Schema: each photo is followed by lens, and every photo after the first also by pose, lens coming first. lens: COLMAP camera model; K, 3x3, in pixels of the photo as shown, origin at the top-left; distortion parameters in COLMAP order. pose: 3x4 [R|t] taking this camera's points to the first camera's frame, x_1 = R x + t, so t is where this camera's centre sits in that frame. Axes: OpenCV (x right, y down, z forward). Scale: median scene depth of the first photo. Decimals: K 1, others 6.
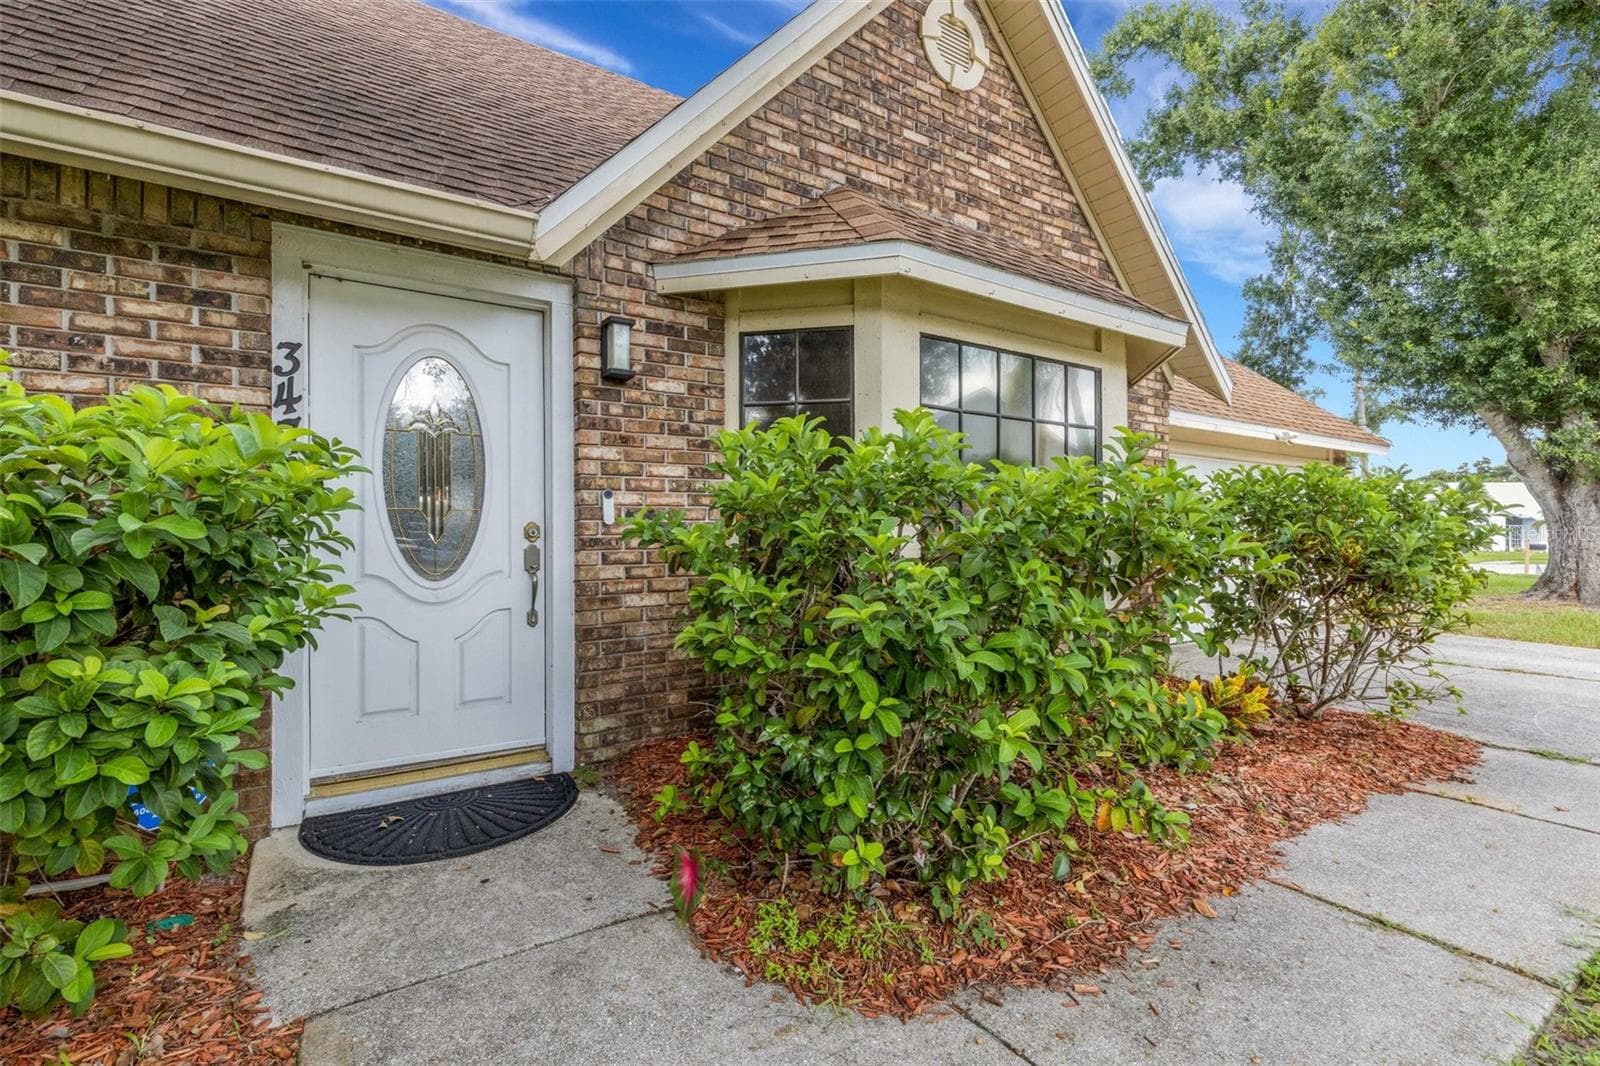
lens RADIAL K [[727.6, 0, 800.0], [0, 727.6, 533.0], [0, 0, 1]] dist [0.008457, -0.000378]
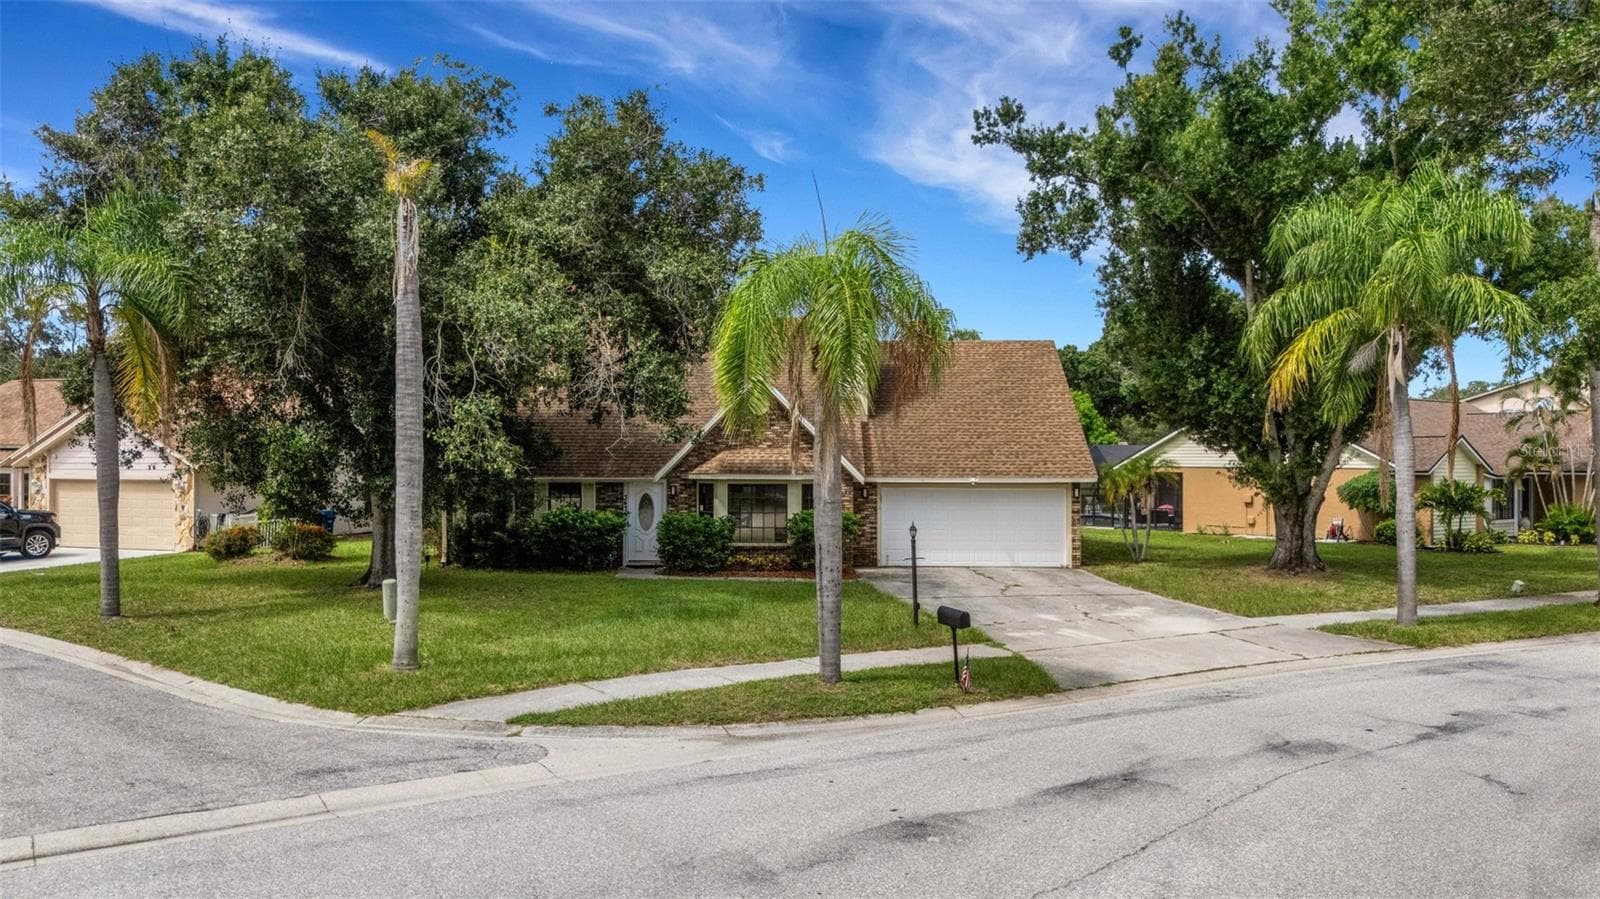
lens RADIAL K [[1195.4, 0, 800.0], [0, 1195.4, 449.5], [0, 0, 1]] dist [0.061580, -0.001289]
pose [[0.834584, 0.000953, -0.550879, 5.378121], [0.000277, 0.999998, 0.002150, -0.562374], [0.550880, -0.001947, 0.834582, -5.859899]]
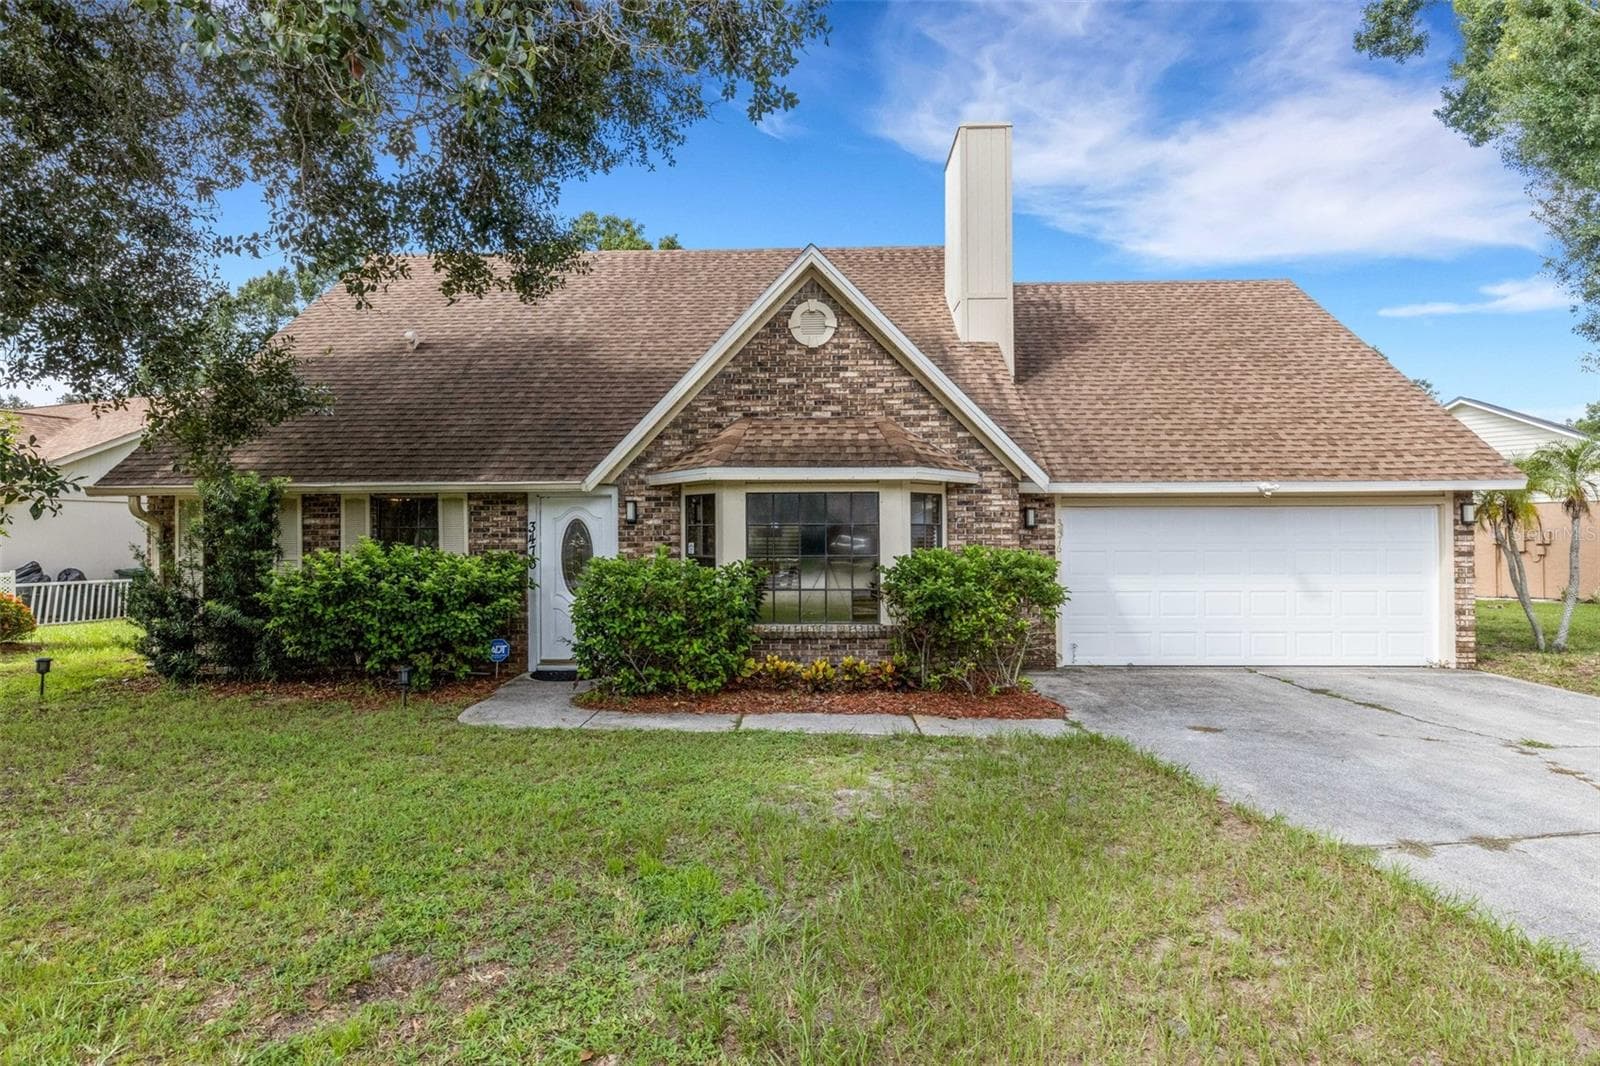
lens RADIAL K [[852.5, 0, 800.0], [0, 852.5, 533.0], [0, 0, 1]] dist [-0.001270, -0.000831]
pose [[0.819913, -0.005388, -0.572463, 1.912954], [0.006835, 0.999977, 0.000376, -0.163225], [0.572448, -0.004221, 0.819930, -1.111004]]
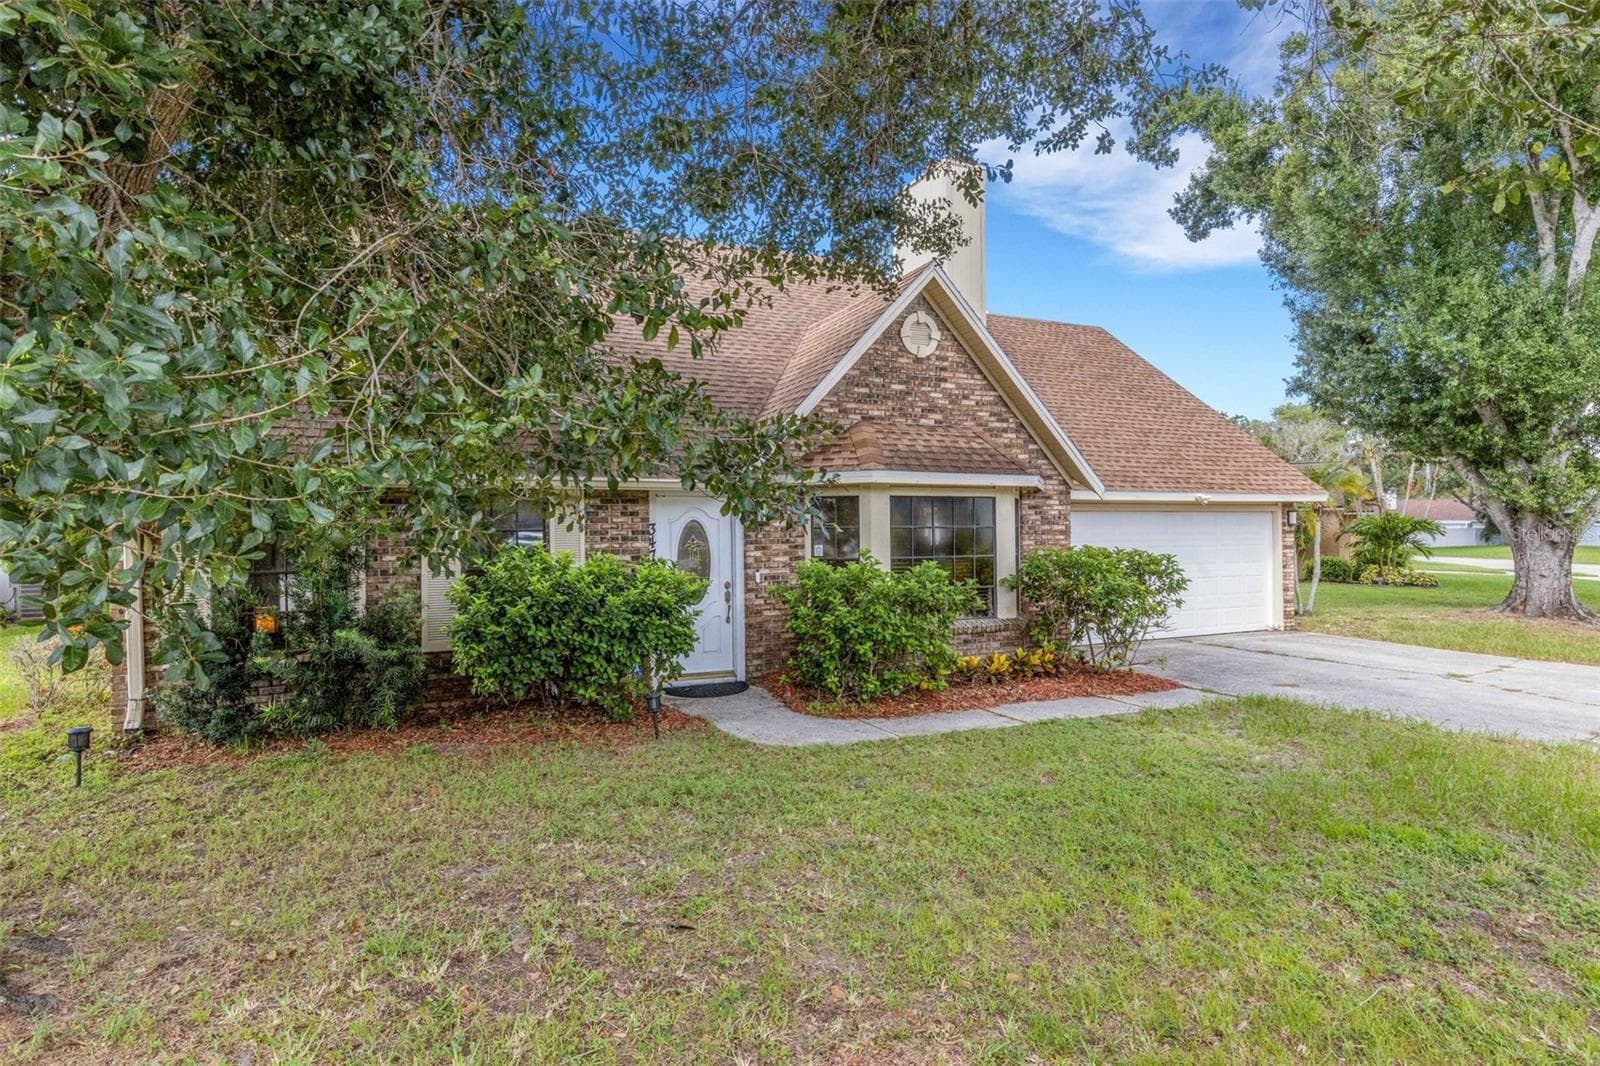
lens RADIAL K [[852.5, 0, 800.0], [0, 852.5, 533.0], [0, 0, 1]] dist [-0.001270, -0.000831]
pose [[0.989708, -0.005637, -0.142992, 0.285235], [0.007040, 0.999932, 0.009308, -0.198745], [0.142930, -0.010219, 0.989680, -1.784952]]
